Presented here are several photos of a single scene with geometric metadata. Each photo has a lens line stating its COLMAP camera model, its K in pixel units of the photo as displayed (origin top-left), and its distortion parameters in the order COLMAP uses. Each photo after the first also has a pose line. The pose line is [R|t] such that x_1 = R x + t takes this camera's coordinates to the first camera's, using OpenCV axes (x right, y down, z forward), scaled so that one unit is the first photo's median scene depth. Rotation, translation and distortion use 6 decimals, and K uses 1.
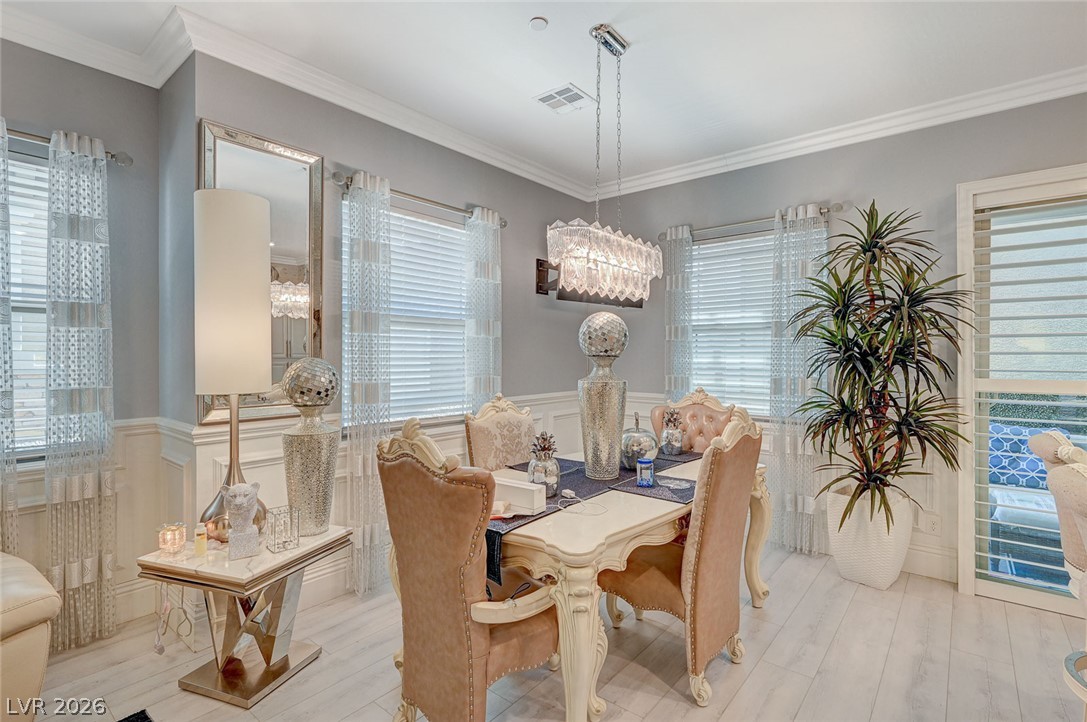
lens RADIAL K [[511.8, 0, 543.5], [0, 511.8, 361.0], [0, 0, 1]] dist [0.001882, -0.000003]
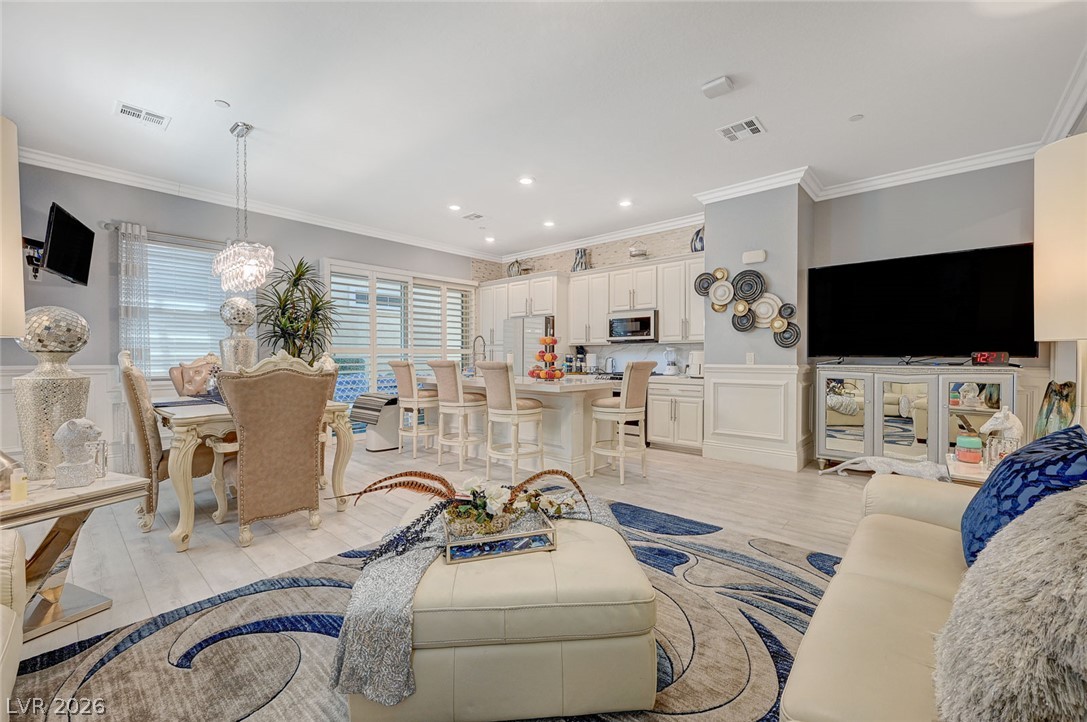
lens RADIAL K [[442.5, 0, 543.5], [0, 442.5, 361.0], [0, 0, 1]] dist [0.000355, -0.000015]
pose [[0.042194, -0.012327, 0.999033, -1.222540], [0.009255, 0.999886, 0.011947, 0.094968], [-0.999067, 0.008742, 0.042303, -0.014391]]
